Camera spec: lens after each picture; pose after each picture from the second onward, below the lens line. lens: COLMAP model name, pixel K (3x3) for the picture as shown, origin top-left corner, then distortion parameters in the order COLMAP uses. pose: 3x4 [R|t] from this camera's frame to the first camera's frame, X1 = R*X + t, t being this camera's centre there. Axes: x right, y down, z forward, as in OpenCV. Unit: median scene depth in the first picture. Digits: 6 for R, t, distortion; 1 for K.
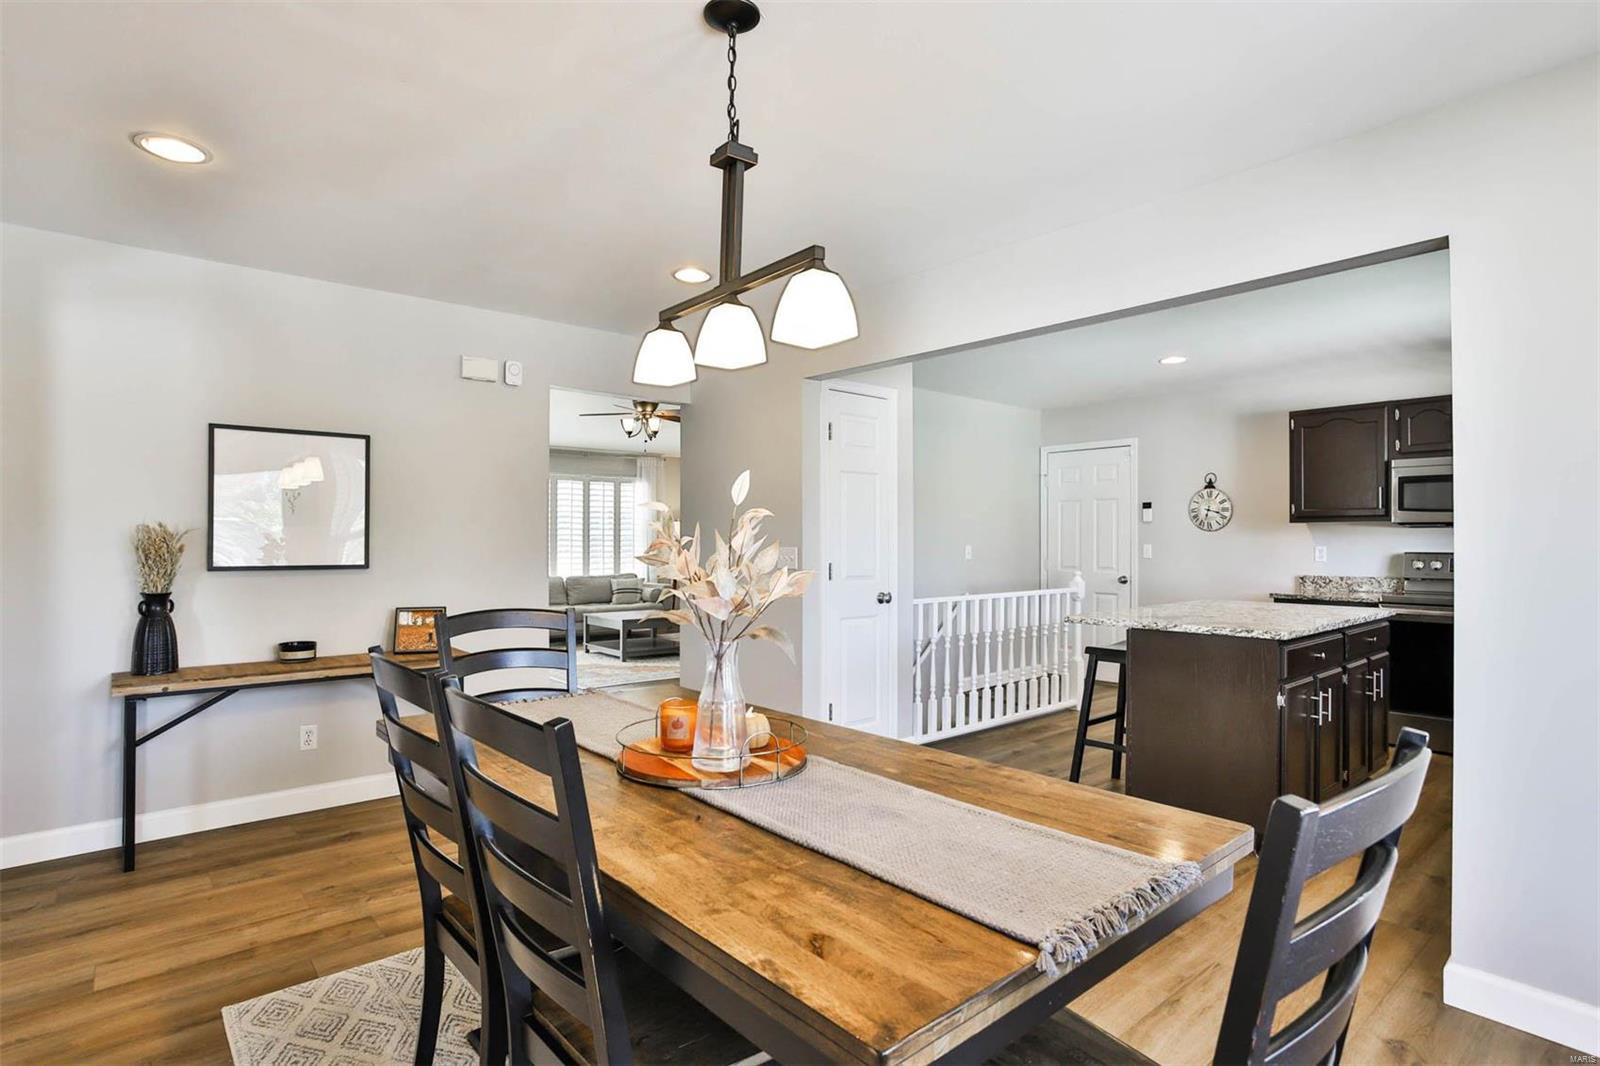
lens RADIAL K [[815.0, 0, 799.4], [0, 815.0, 541.1], [0, 0, 1]] dist [-0.057422, 0.033658]
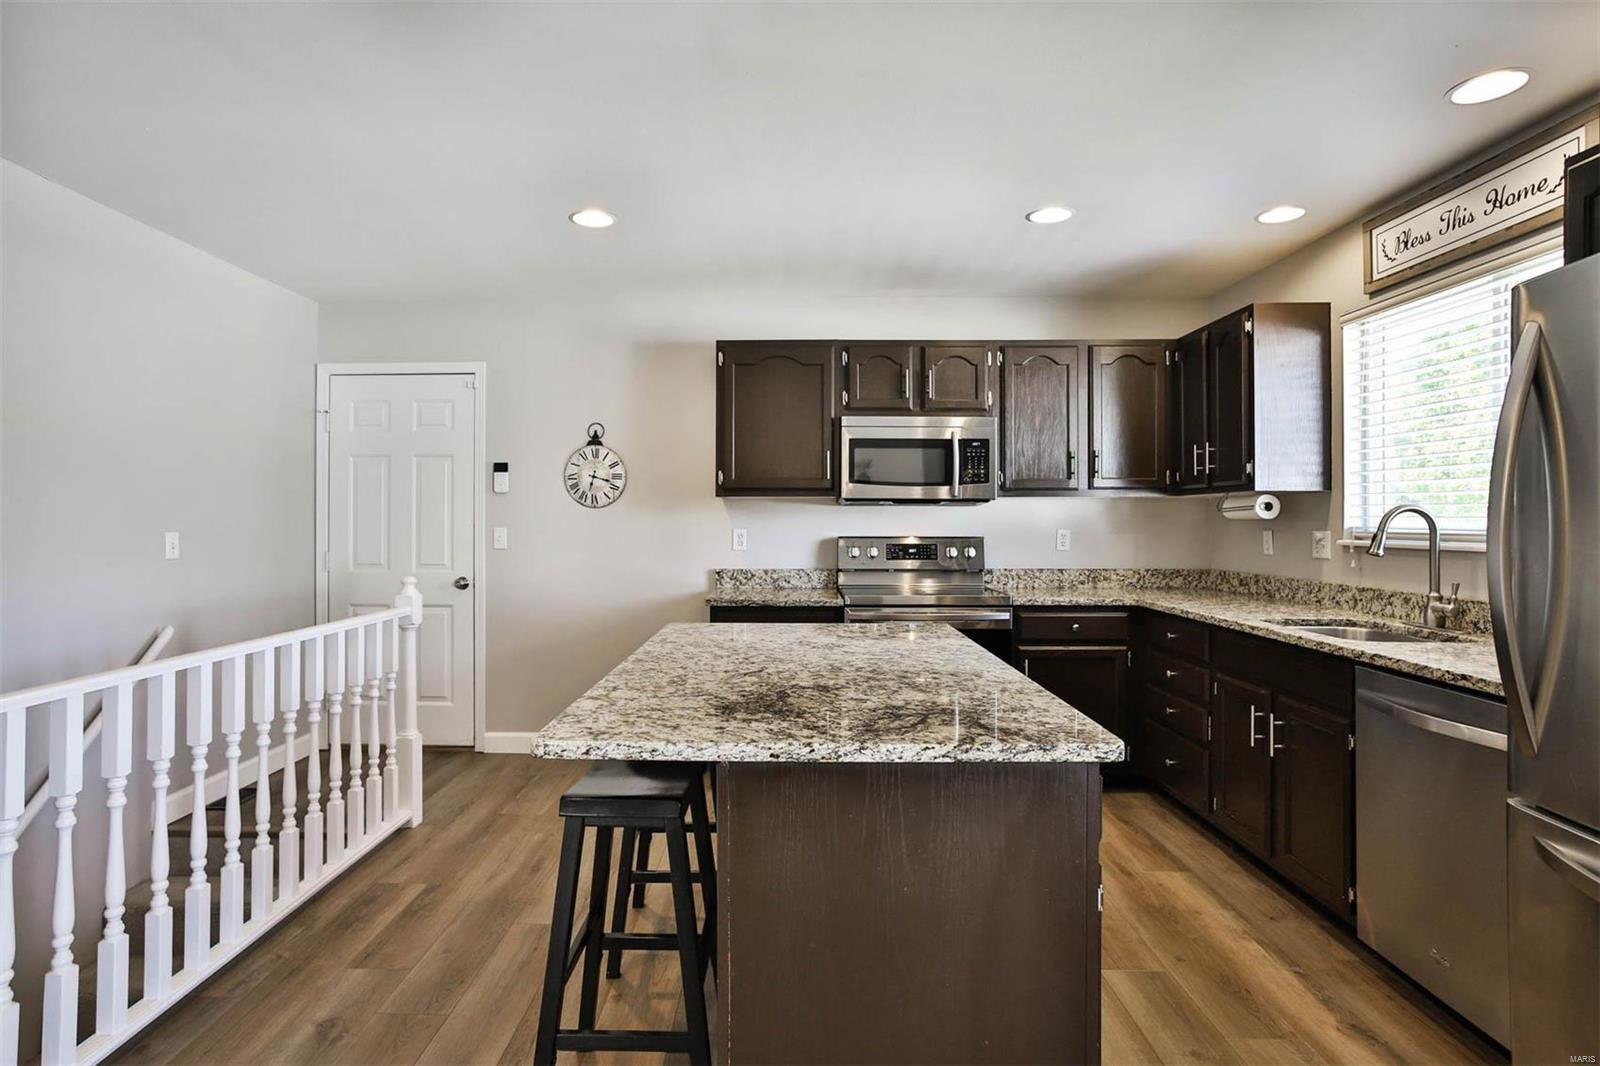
lens RADIAL K [[841.8, 0, 775.2], [0, 841.8, 517.4], [0, 0, 1]] dist [-0.046725, 0.043476]
pose [[0.663993, 0.004098, 0.747727, 0.088511], [-0.000037, 0.999985, -0.005447, -0.000426], [-0.747739, 0.003589, 0.663984, 0.466395]]
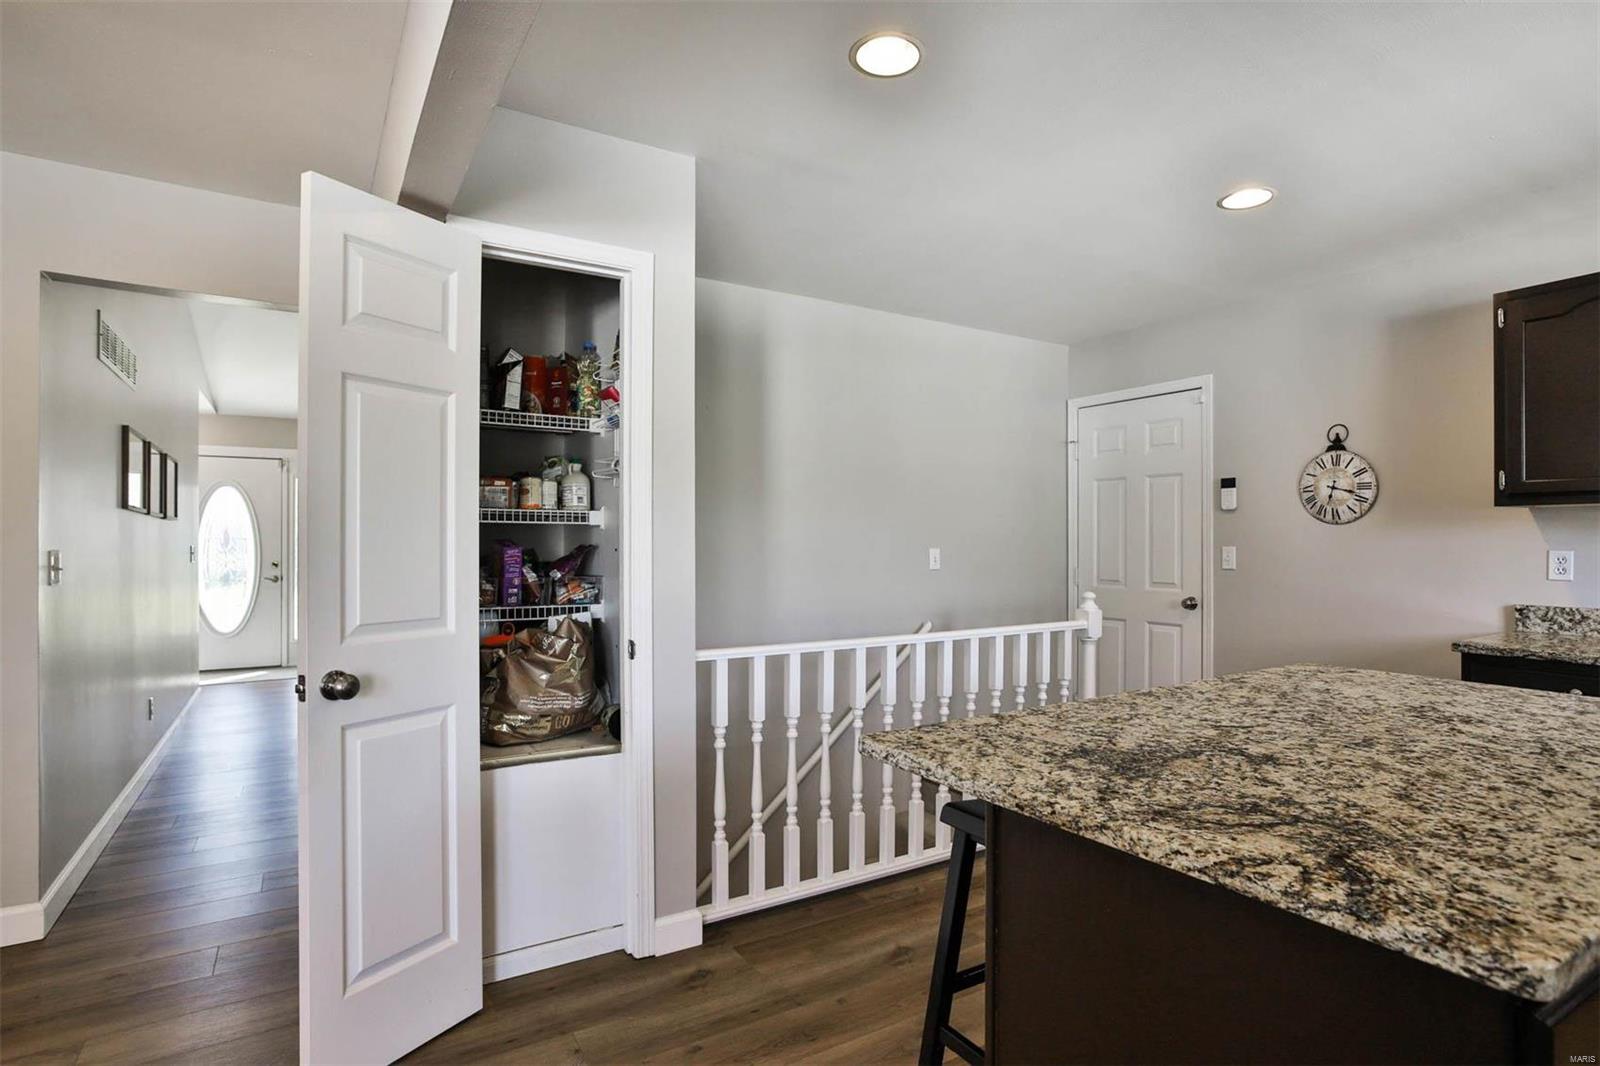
lens RADIAL K [[815.0, 0, 799.4], [0, 815.0, 541.1], [0, 0, 1]] dist [-0.057422, 0.033658]
pose [[0.988190, -0.000557, -0.153231, 0.243733], [0.000427, 1.000000, -0.000878, 0.000342], [0.153232, 0.000802, 0.988190, 0.418686]]
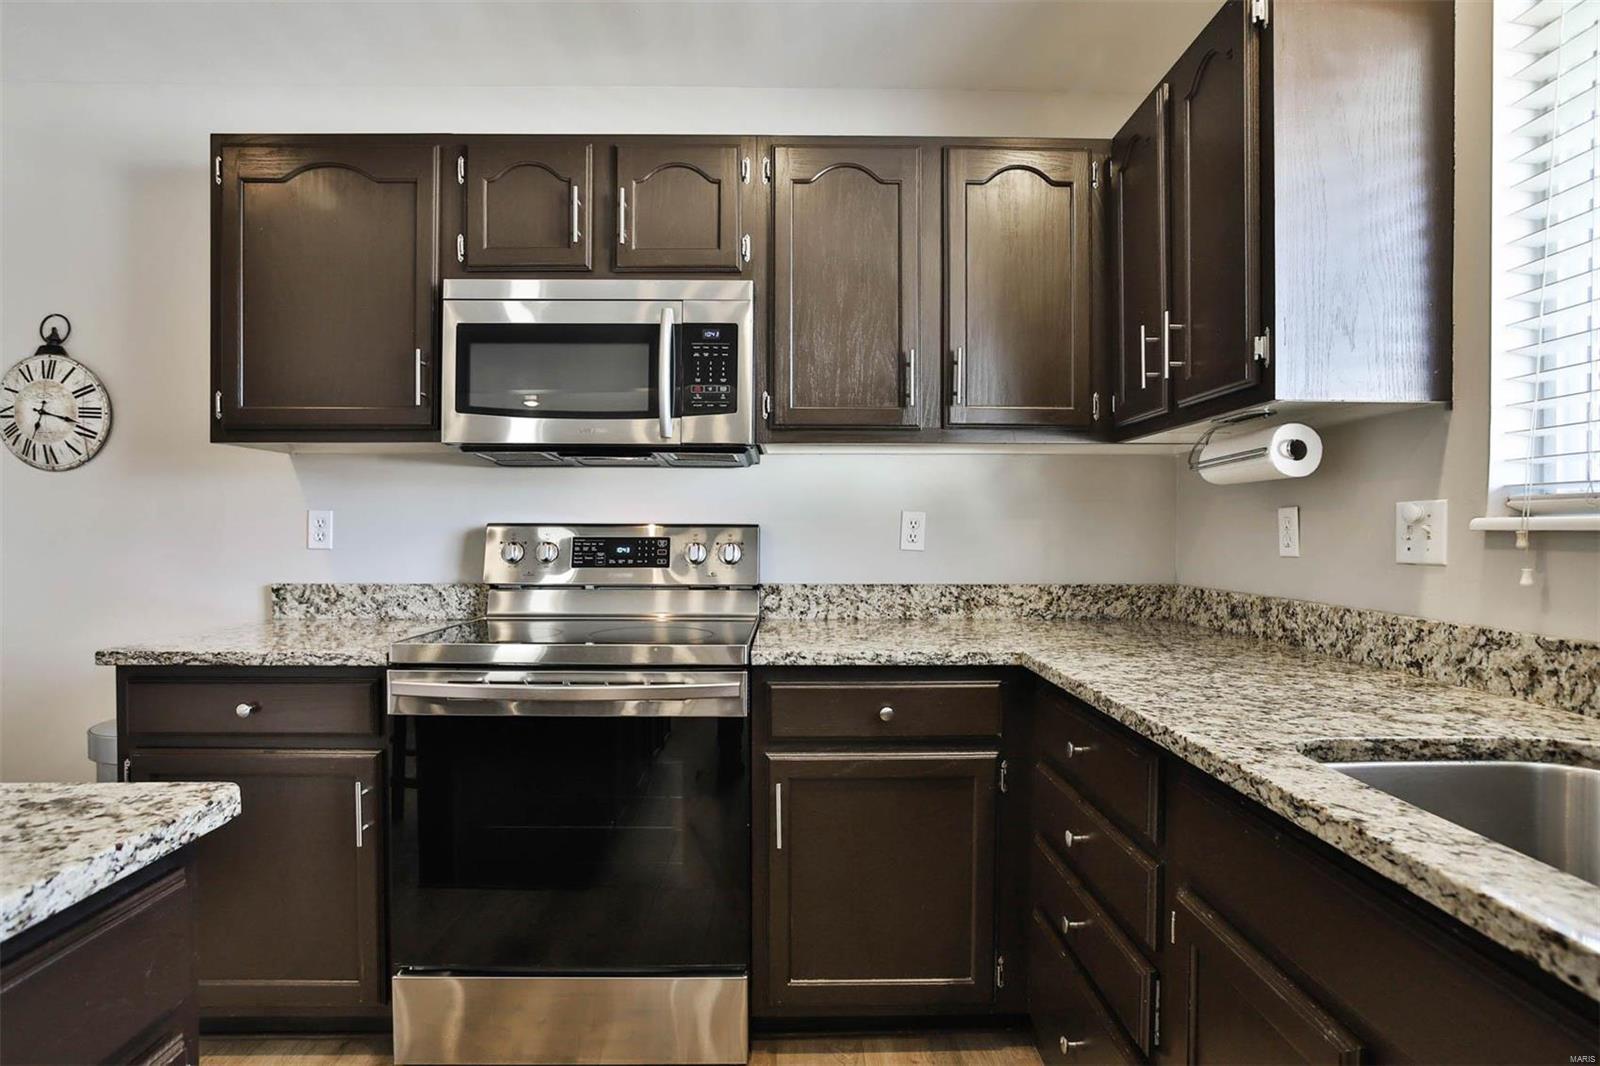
lens RADIAL K [[830.1, 0, 804.3], [0, 830.1, 528.7], [0, 0, 1]] dist [-0.050998, 0.028973]
pose [[0.631572, 0.003078, 0.775312, 0.498684], [-0.001720, 0.999995, -0.002569, 0.016677], [-0.775316, 0.000289, 0.631574, 0.563010]]
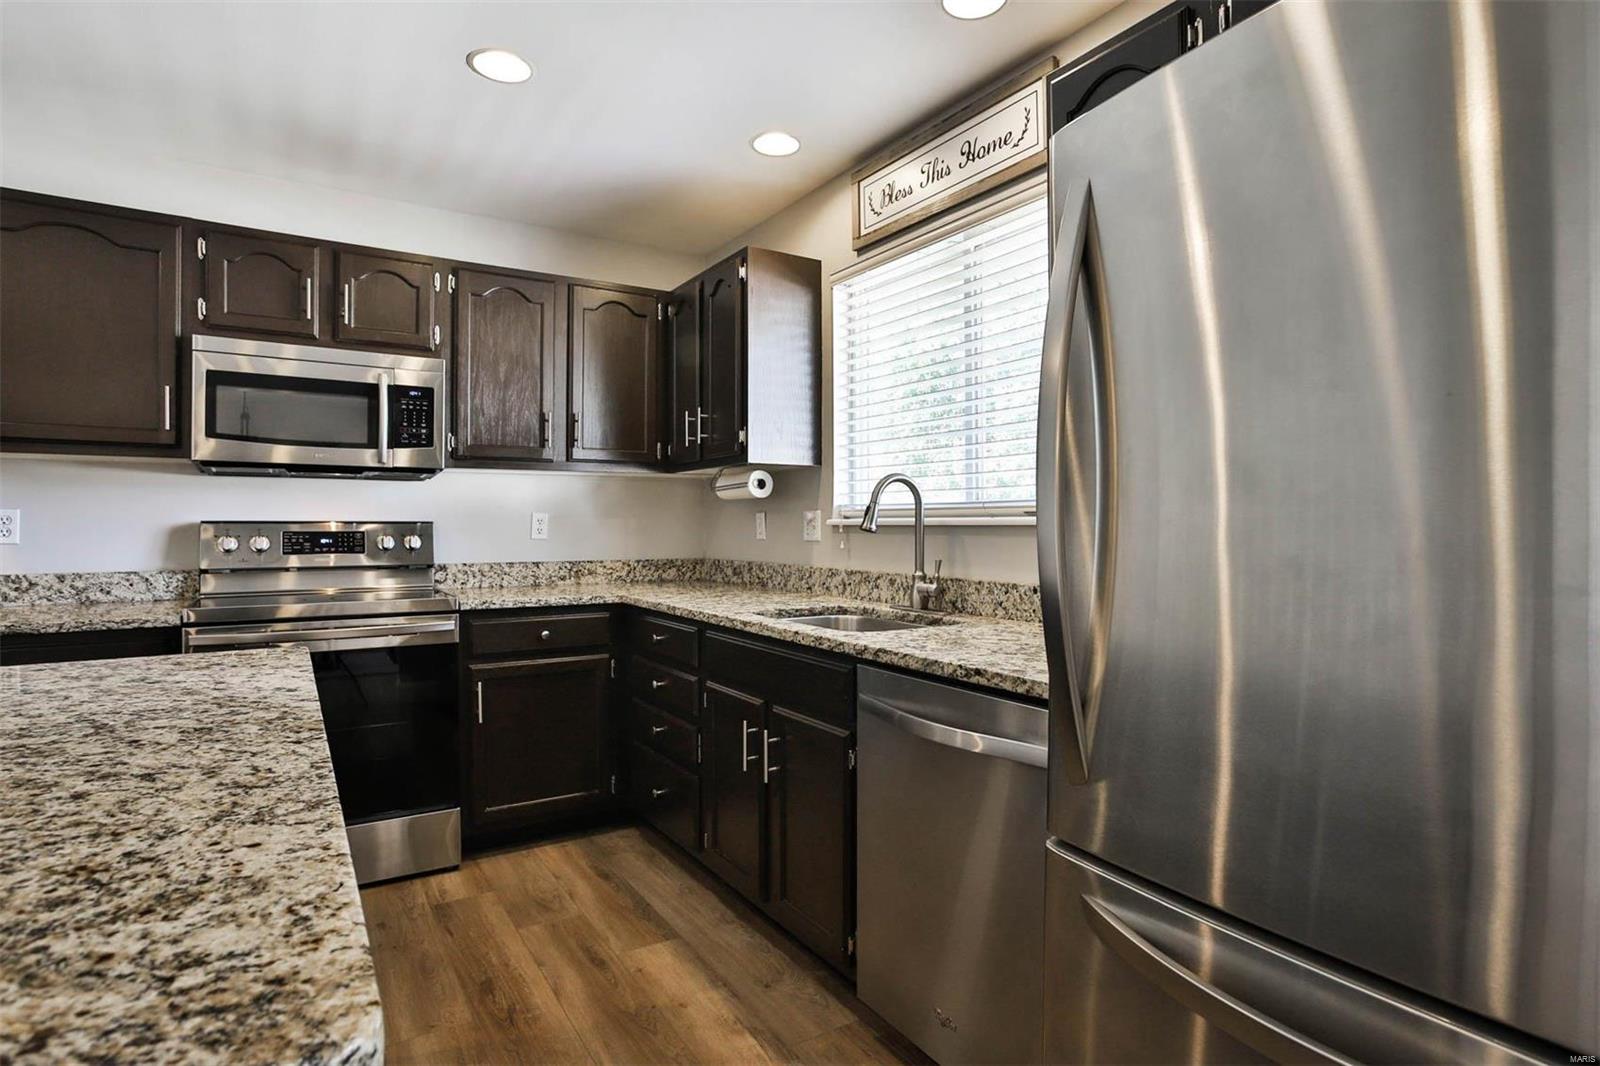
lens RADIAL K [[830.1, 0, 804.3], [0, 830.1, 528.7], [0, 0, 1]] dist [-0.050998, 0.028973]
pose [[0.136987, -0.004114, 0.990564, 0.265009], [0.001179, 0.999991, 0.003990, 0.016411], [-0.990572, 0.000622, 0.136991, 0.501862]]
